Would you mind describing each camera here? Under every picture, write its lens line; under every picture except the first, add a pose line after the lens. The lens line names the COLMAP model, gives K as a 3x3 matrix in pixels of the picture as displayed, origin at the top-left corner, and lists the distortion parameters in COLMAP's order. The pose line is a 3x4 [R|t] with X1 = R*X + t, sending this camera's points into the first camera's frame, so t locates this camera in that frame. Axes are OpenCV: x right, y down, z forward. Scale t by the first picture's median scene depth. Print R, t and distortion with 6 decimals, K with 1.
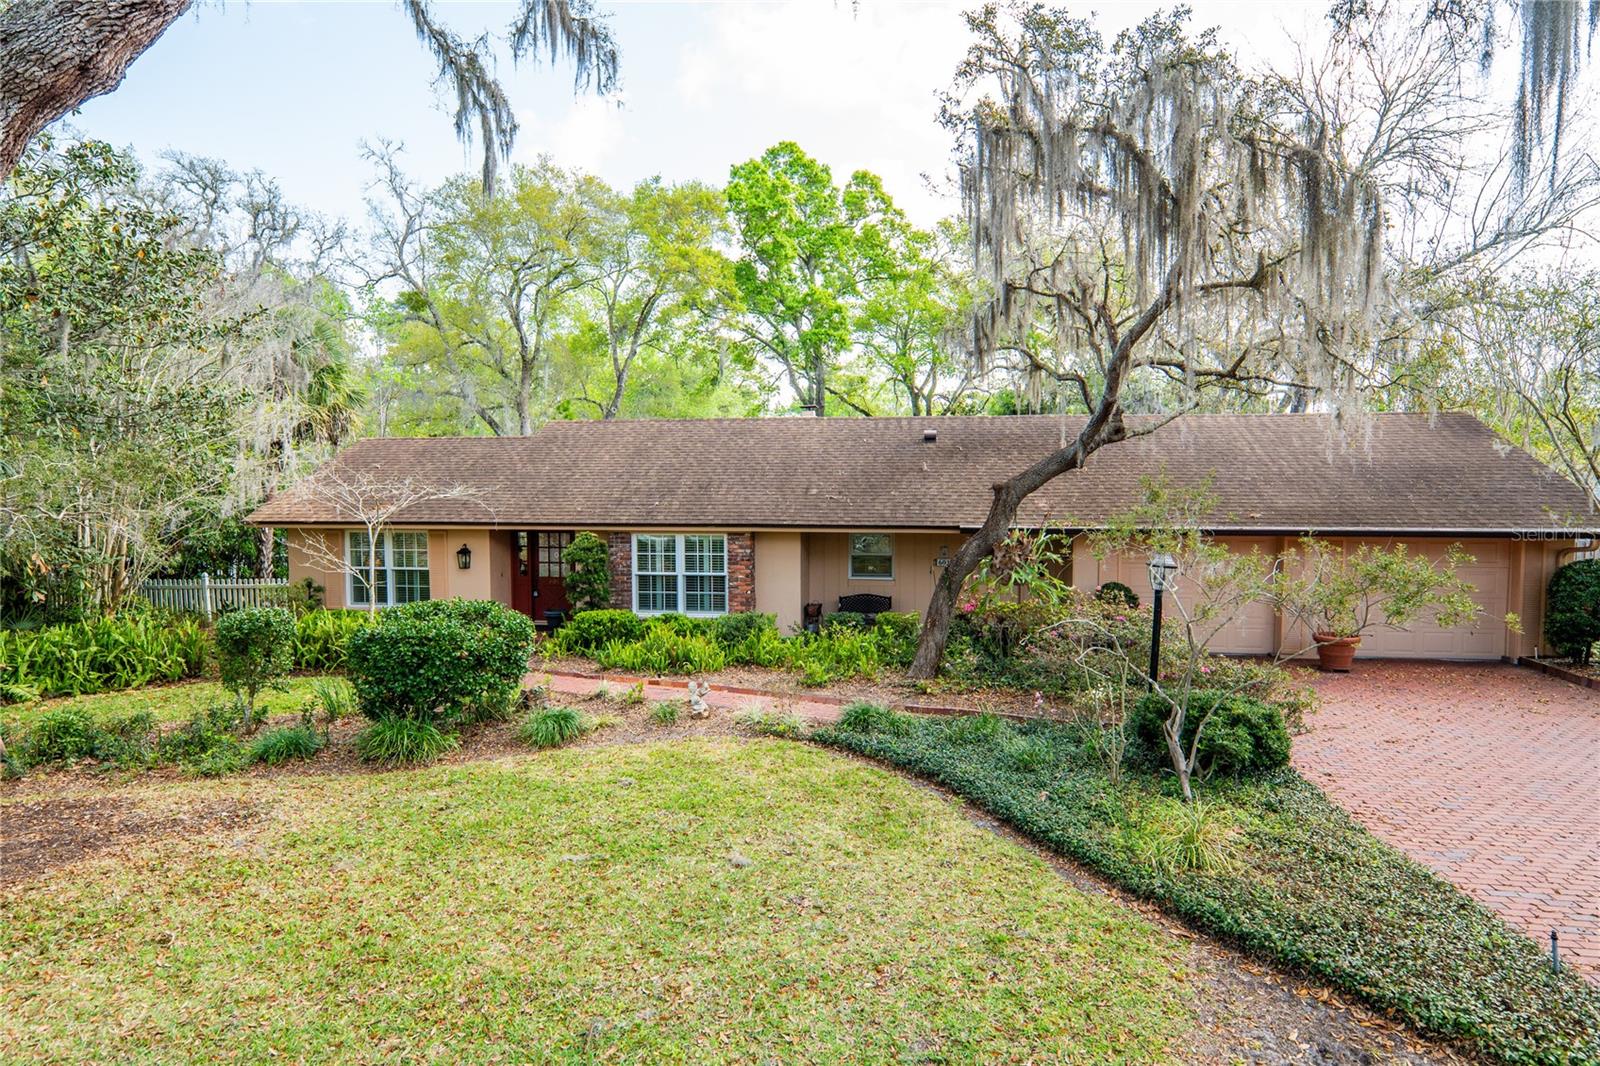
lens RADIAL K [[820.6, 0, 810.8], [0, 820.6, 533.0], [0, 0, 1]] dist [-0.019095, 0.020660]
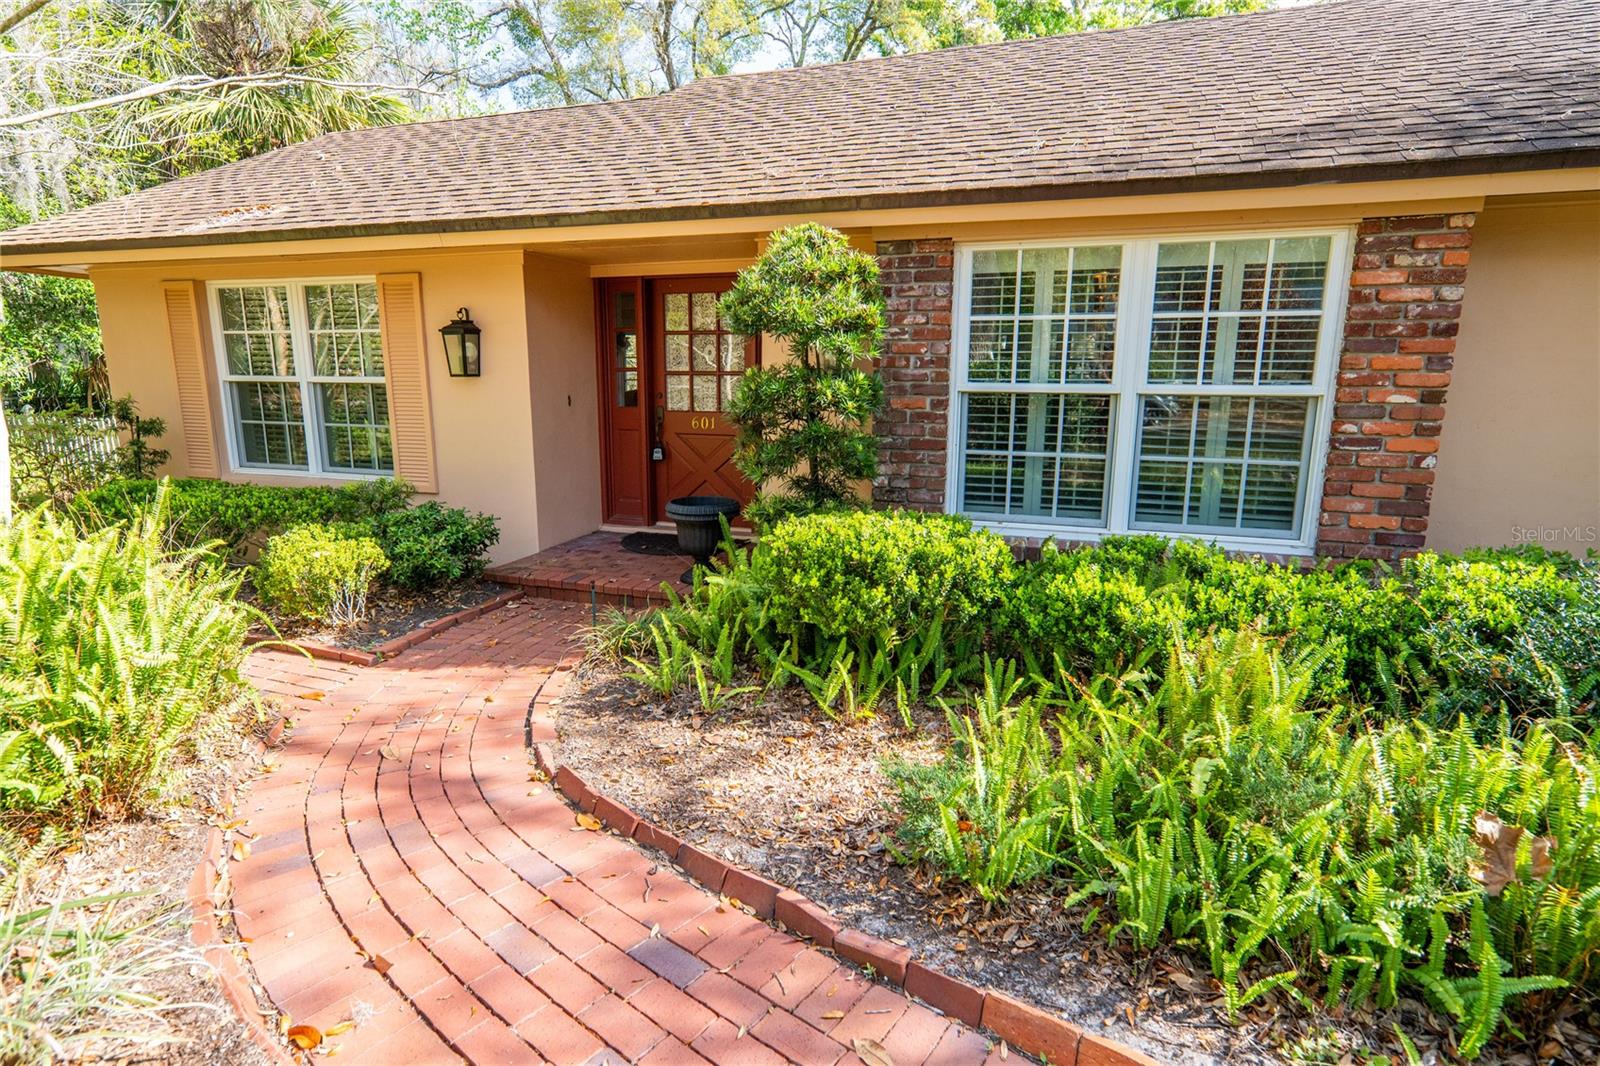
lens RADIAL K [[820.6, 0, 810.8], [0, 820.6, 533.0], [0, 0, 1]] dist [-0.019095, 0.020660]
pose [[0.979694, 0.046187, -0.195108, -0.209232], [-0.017413, 0.989029, 0.146691, 0.059191], [0.199743, -0.140314, 0.969750, 0.705043]]
